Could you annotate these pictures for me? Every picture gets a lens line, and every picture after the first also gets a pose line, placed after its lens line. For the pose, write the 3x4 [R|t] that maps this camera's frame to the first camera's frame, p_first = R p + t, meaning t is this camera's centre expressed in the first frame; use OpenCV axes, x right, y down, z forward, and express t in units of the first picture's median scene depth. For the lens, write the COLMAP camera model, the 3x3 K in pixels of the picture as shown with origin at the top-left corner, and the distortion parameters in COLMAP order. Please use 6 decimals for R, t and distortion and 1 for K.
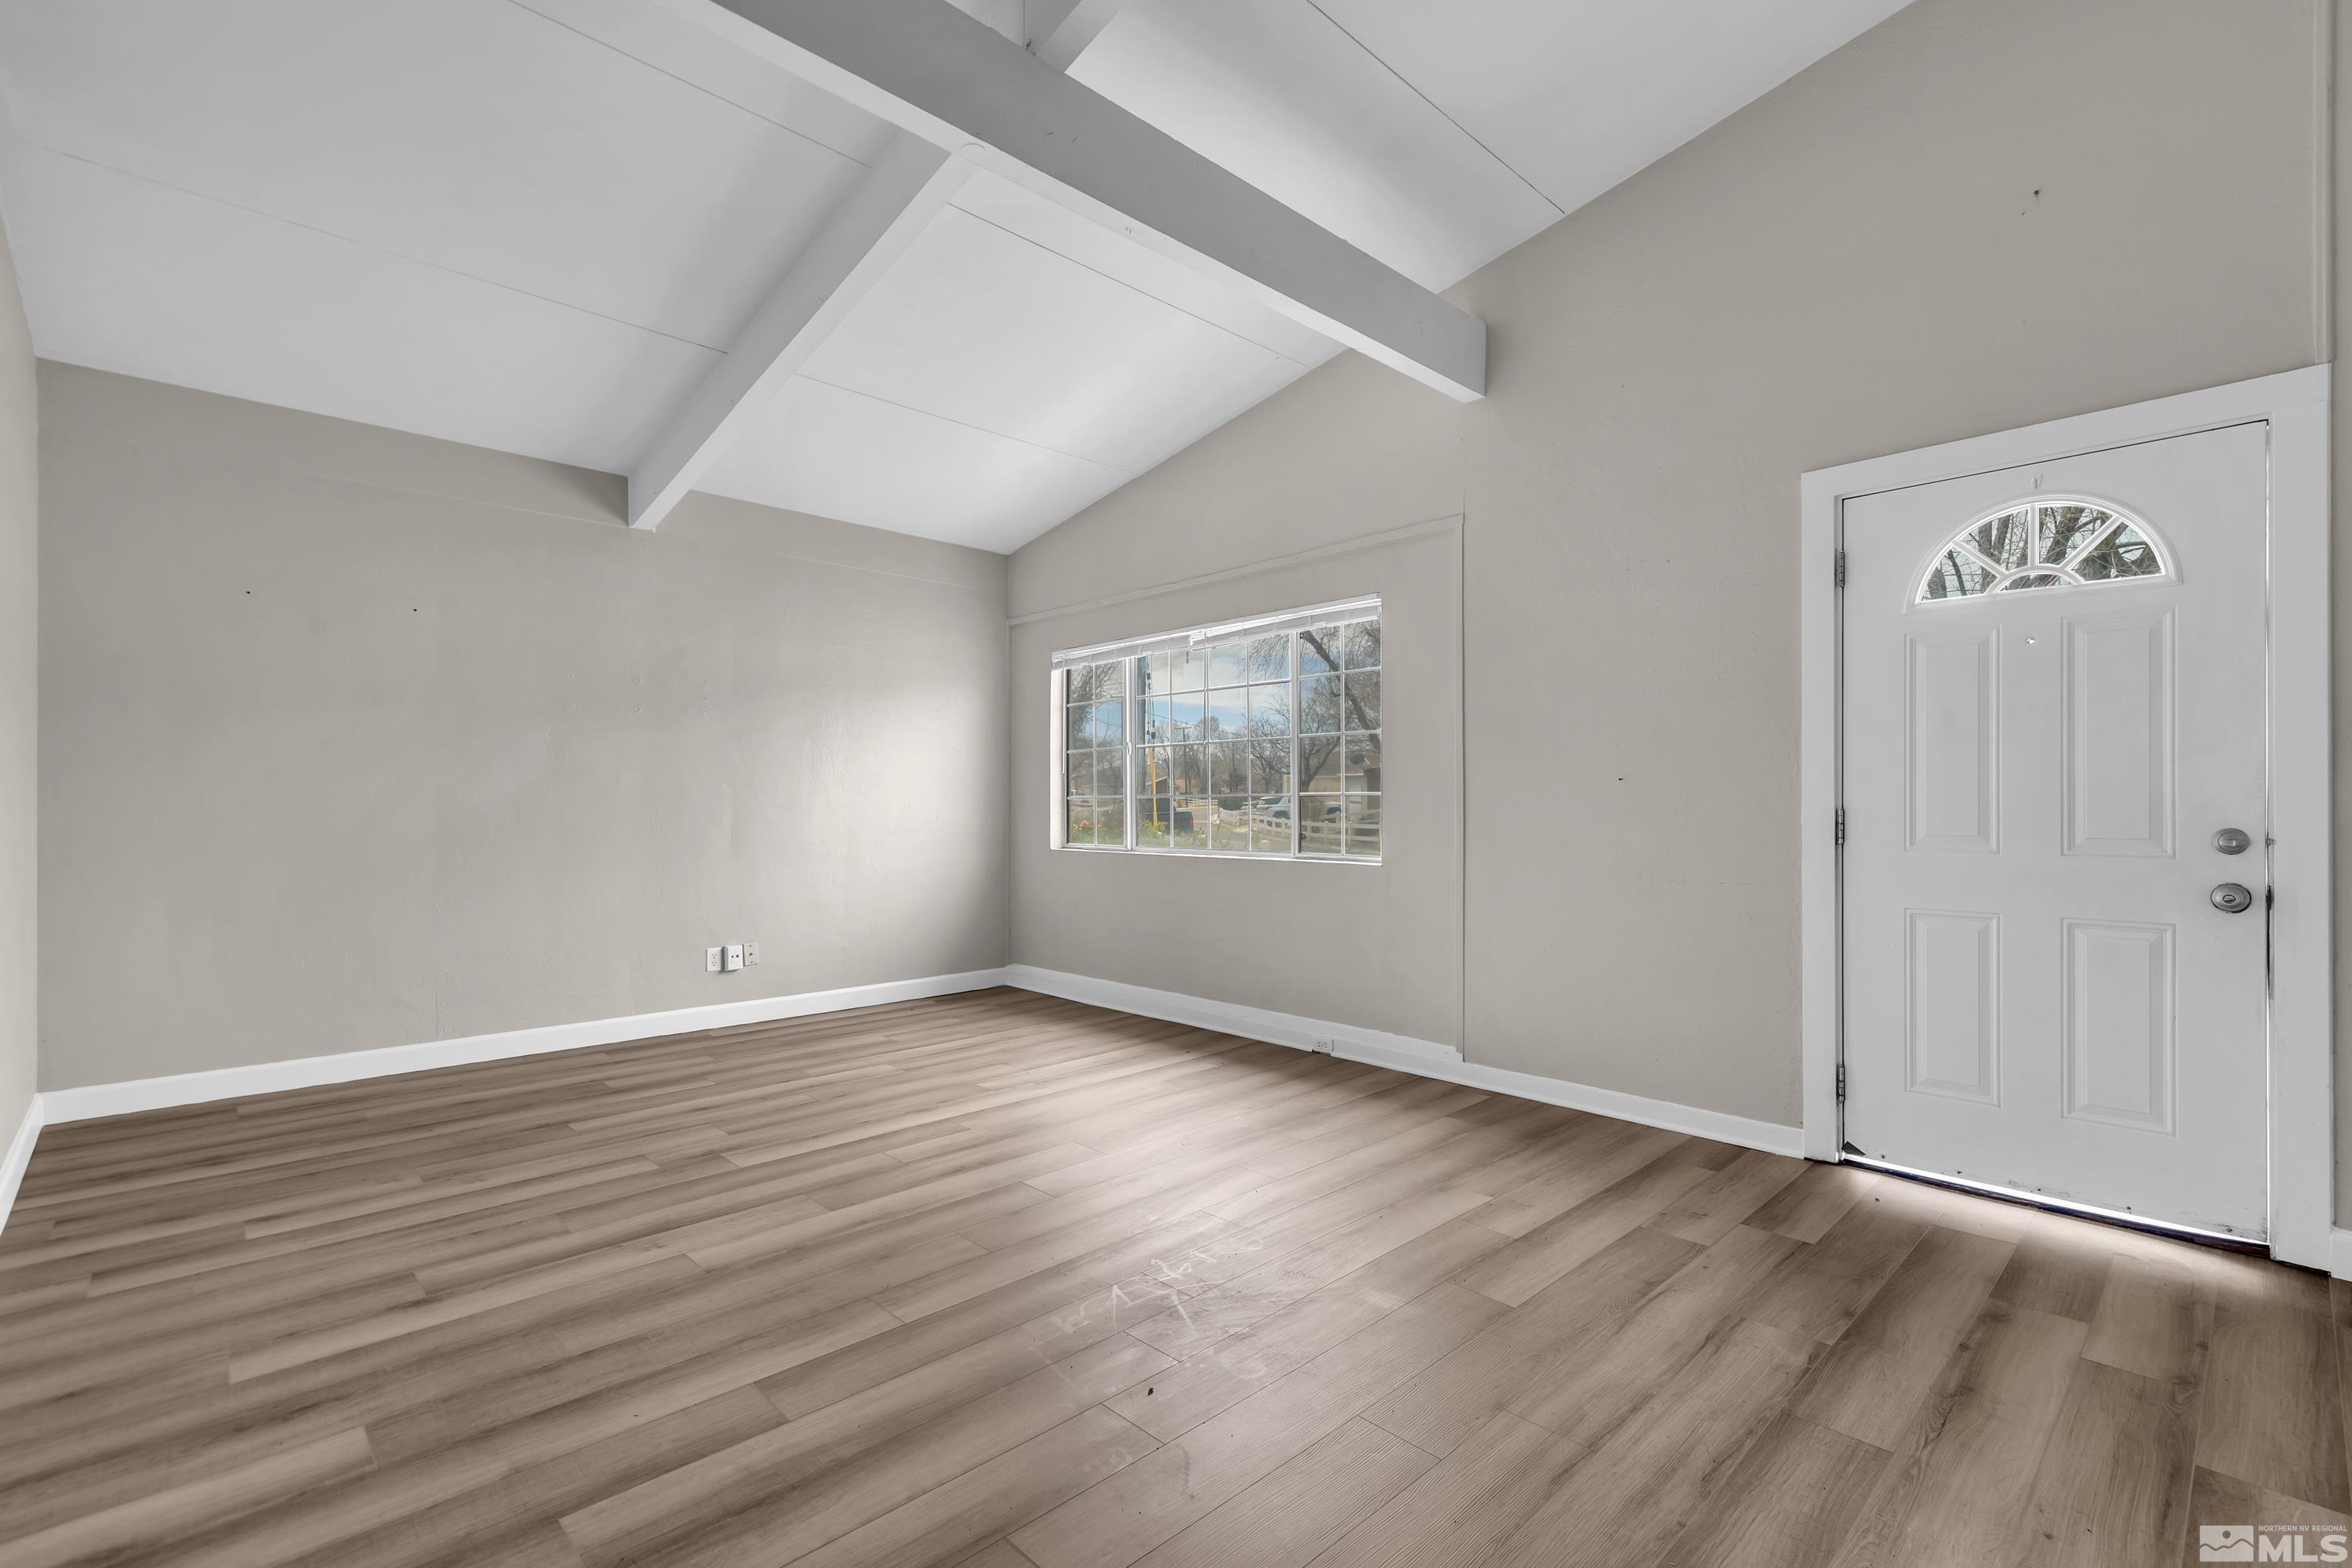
lens RADIAL K [[1046.7, 0, 1192.6], [0, 1046.7, 803.8], [0, 0, 1]] dist [0.003283, -0.000408]
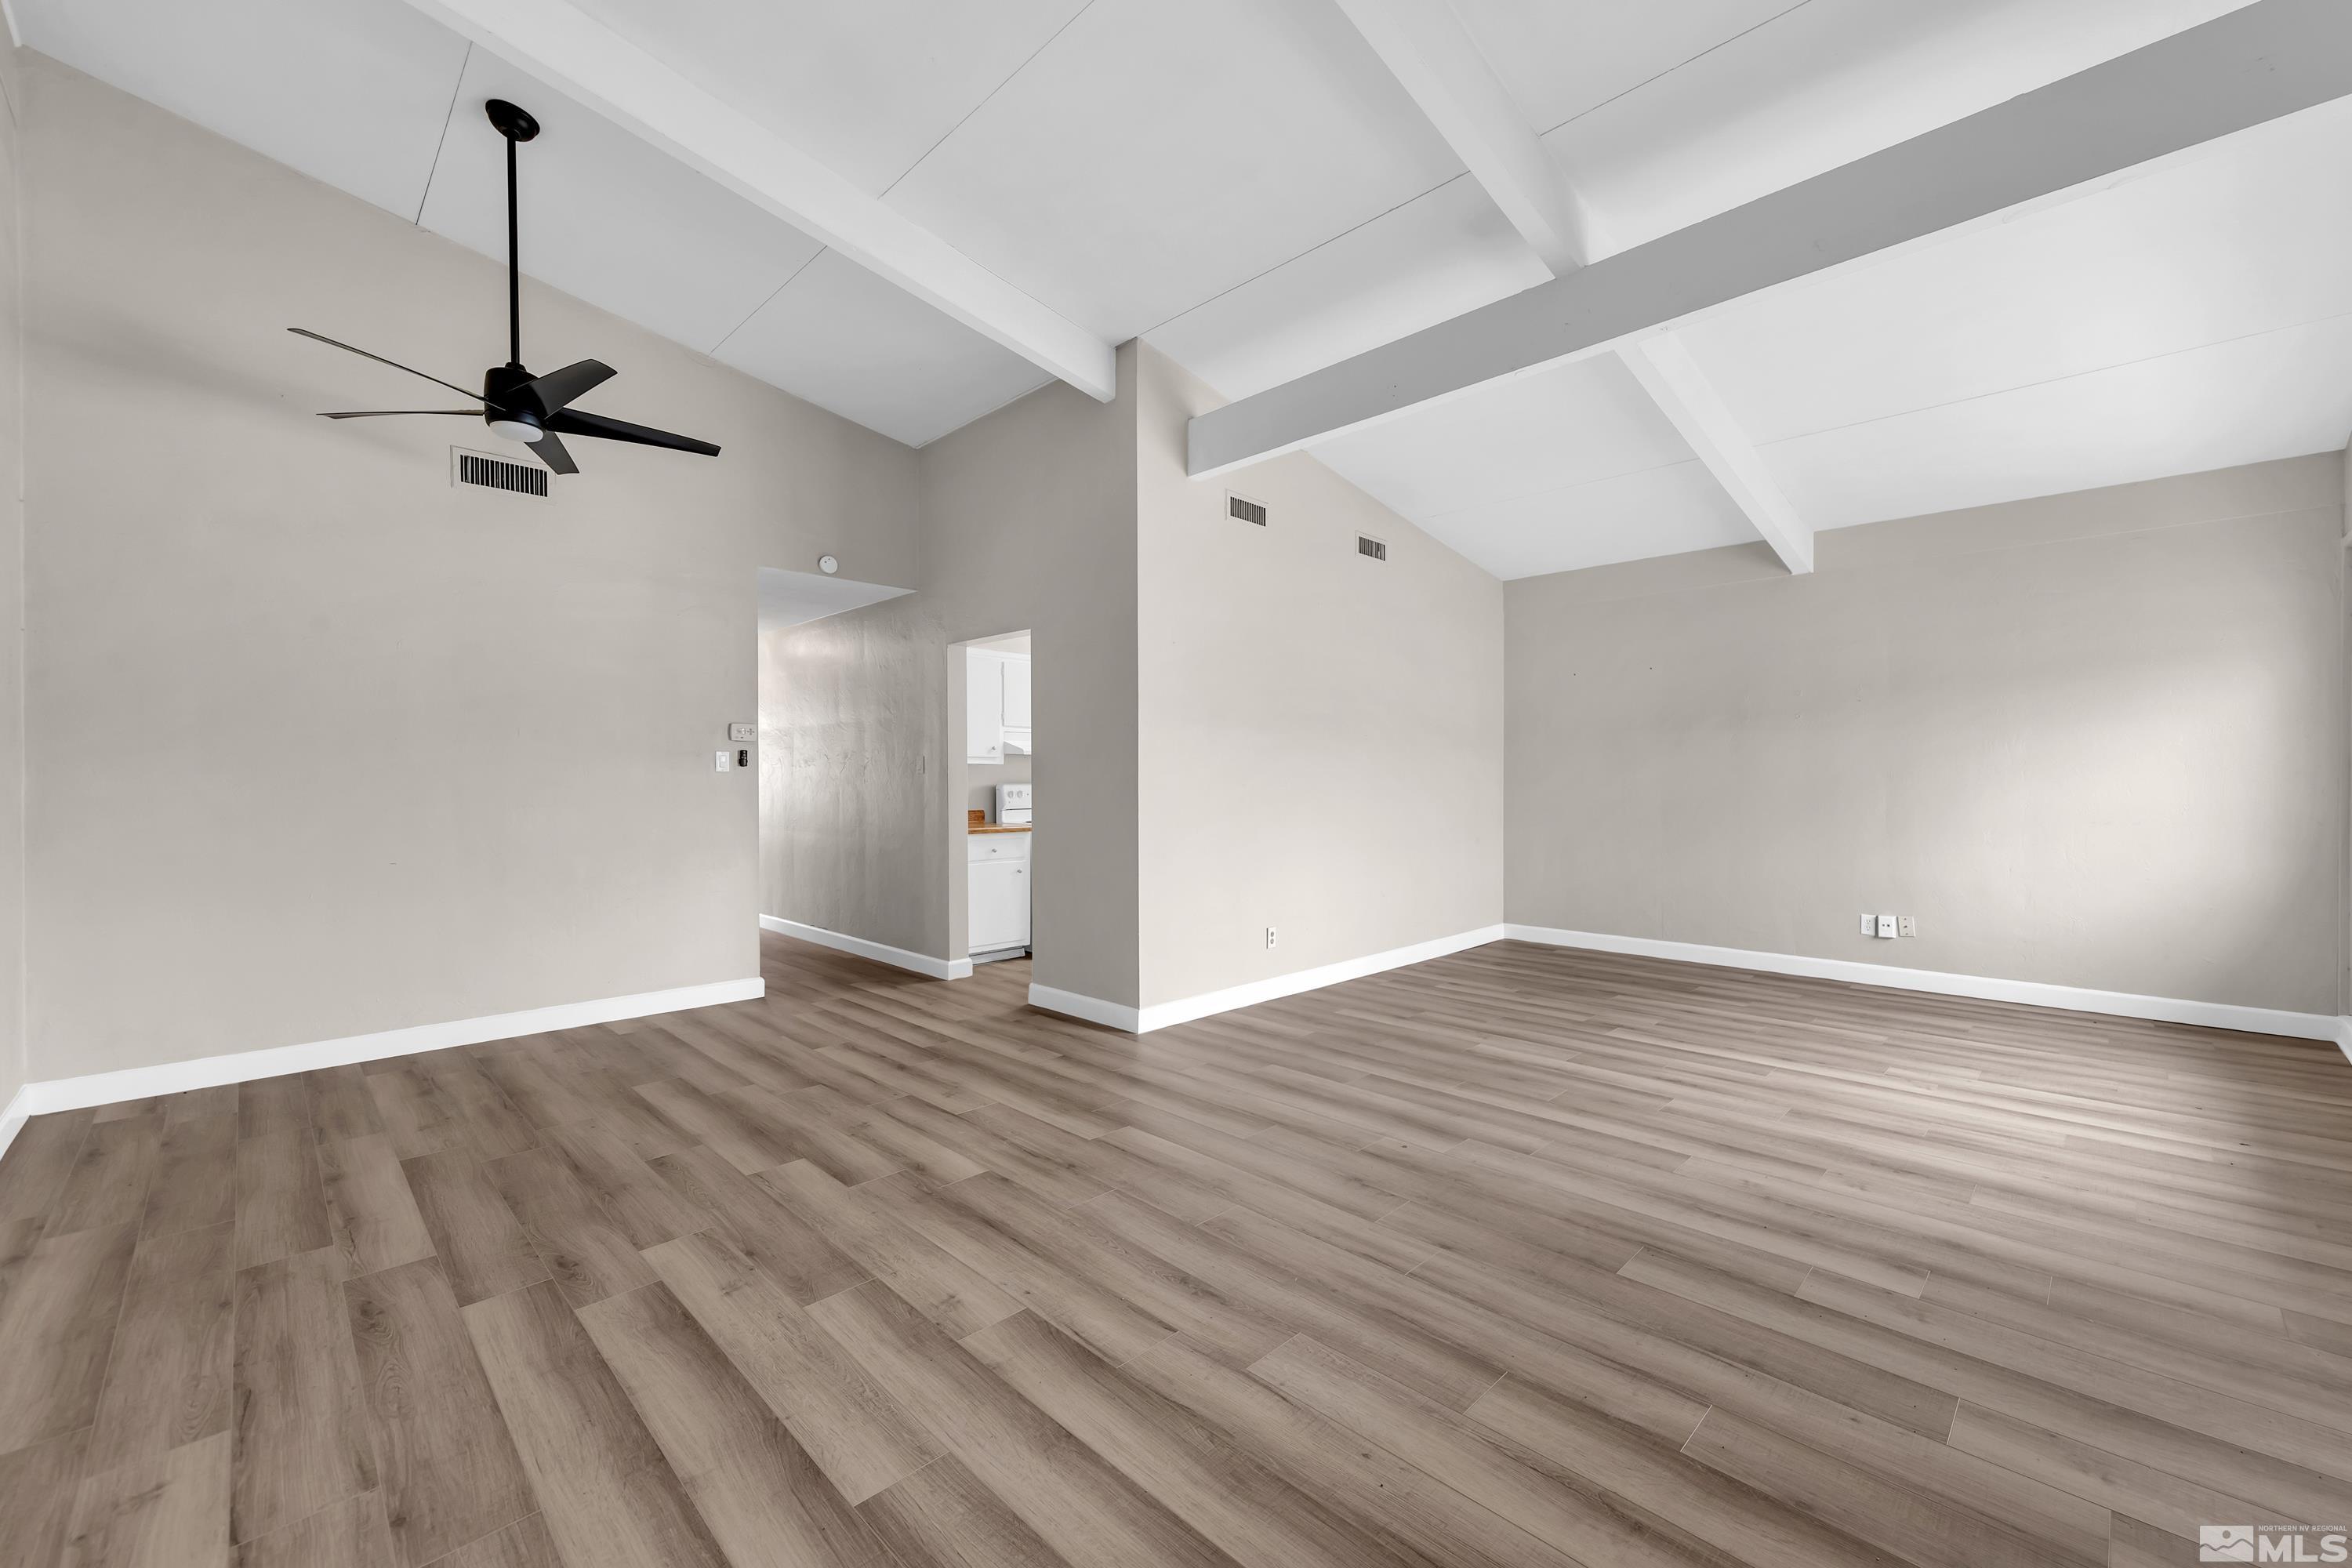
lens RADIAL K [[933.8, 0, 1210.2], [0, 933.8, 772.1], [0, 0, 1]] dist [0.006094, -0.000845]
pose [[0.032144, -0.007966, -0.999452, 0.933898], [0.001920, 0.999967, -0.007908, -0.022080], [0.999481, -0.001664, 0.032158, 0.405652]]
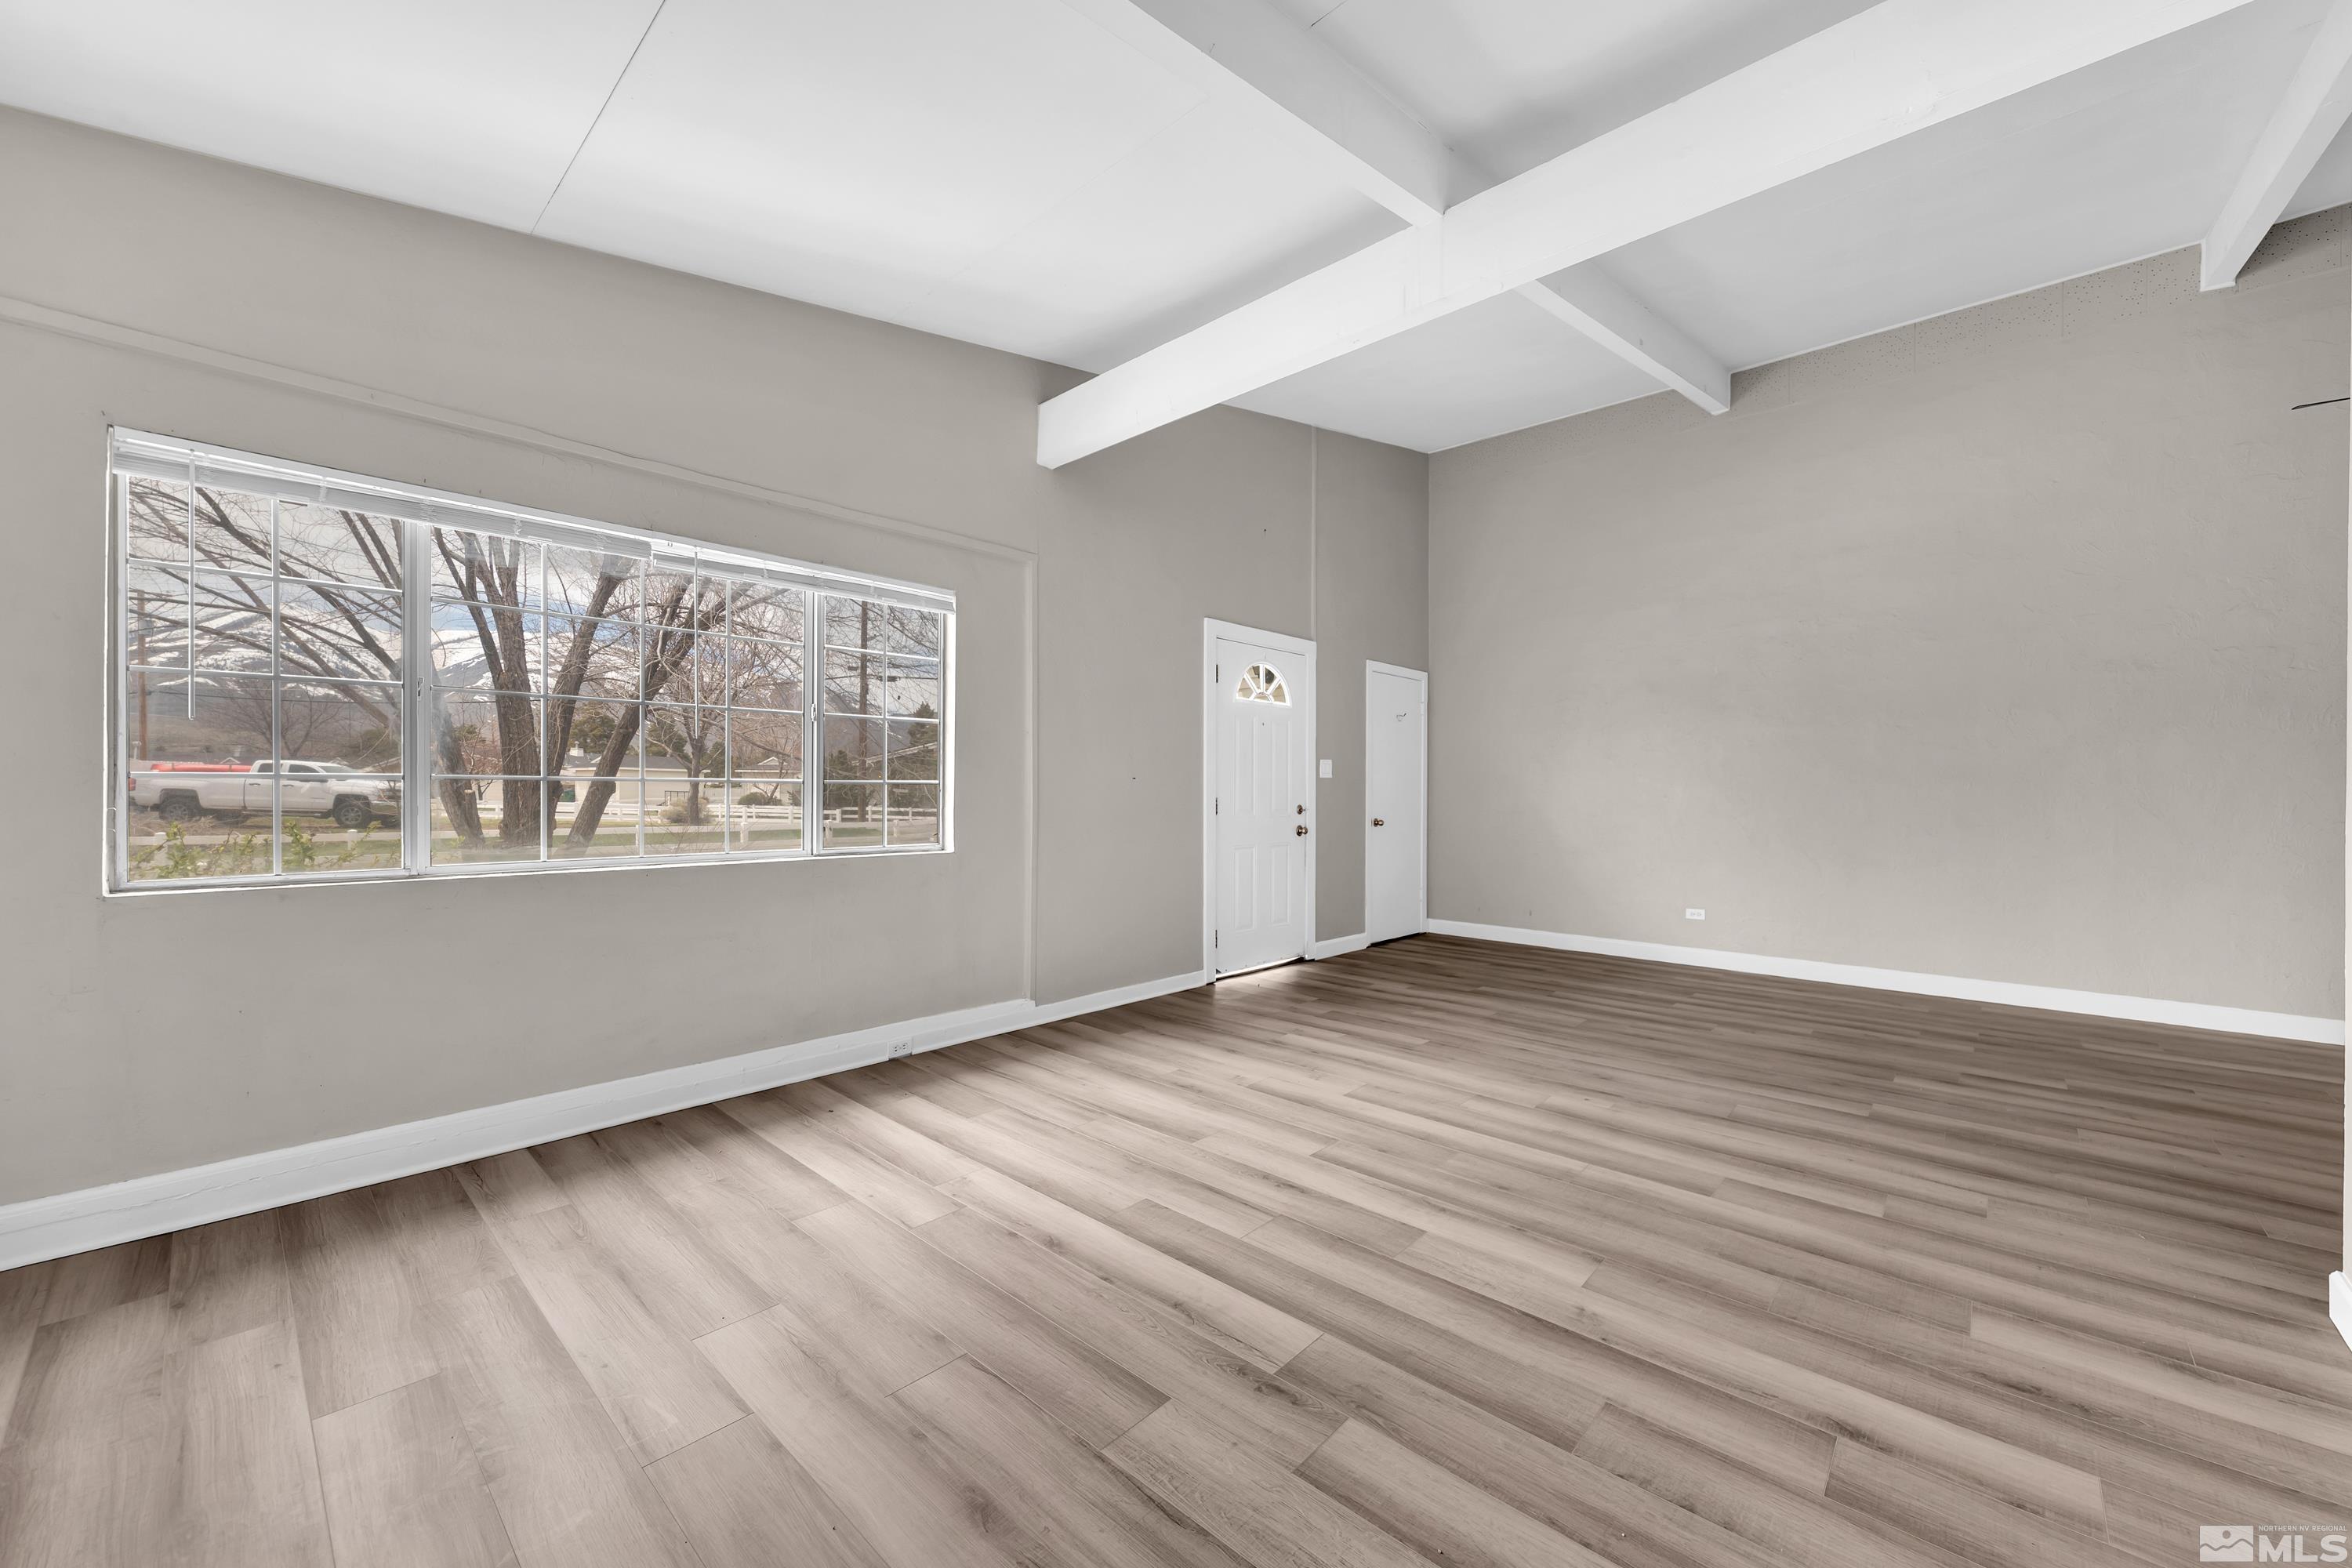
lens RADIAL K [[900.3, 0, 1200.8], [0, 900.3, 785.4], [0, 0, 1]] dist [0.004903, -0.000605]
pose [[-0.076520, 0.011192, 0.997005, -1.047672], [-0.004226, 0.999924, -0.011549, 0.002664], [-0.997059, -0.005097, -0.076467, 1.169432]]
